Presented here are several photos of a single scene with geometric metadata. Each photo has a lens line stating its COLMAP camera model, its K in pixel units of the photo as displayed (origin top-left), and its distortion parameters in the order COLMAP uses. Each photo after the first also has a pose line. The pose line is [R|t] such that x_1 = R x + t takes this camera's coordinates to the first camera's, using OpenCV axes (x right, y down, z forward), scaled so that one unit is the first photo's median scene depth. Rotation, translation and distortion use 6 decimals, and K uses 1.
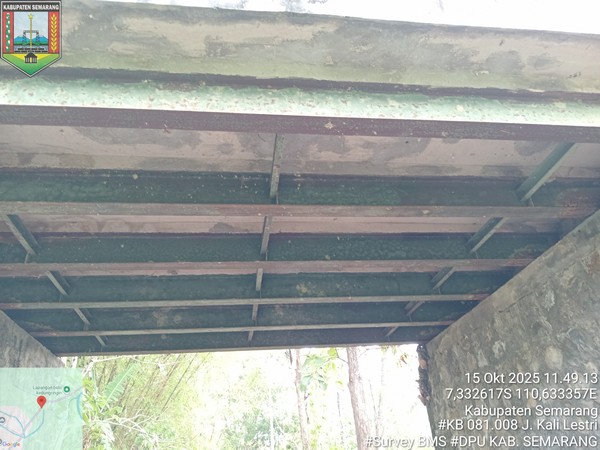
lens RADIAL K [[450.8, 0, 300.0], [0, 450.8, 225.0], [0, 0, 1]] dist [0.037313, -0.078923]
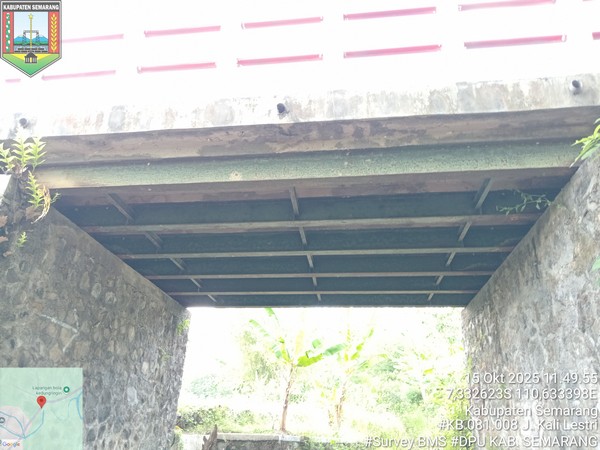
lens RADIAL K [[450.8, 0, 300.0], [0, 450.8, 225.0], [0, 0, 1]] dist [0.037313, -0.078923]
pose [[-0.969328, 0.135095, 0.205313, -0.494573], [-0.096086, 0.560583, -0.822505, 1.650882], [-0.226211, -0.817005, -0.530408, 2.498151]]
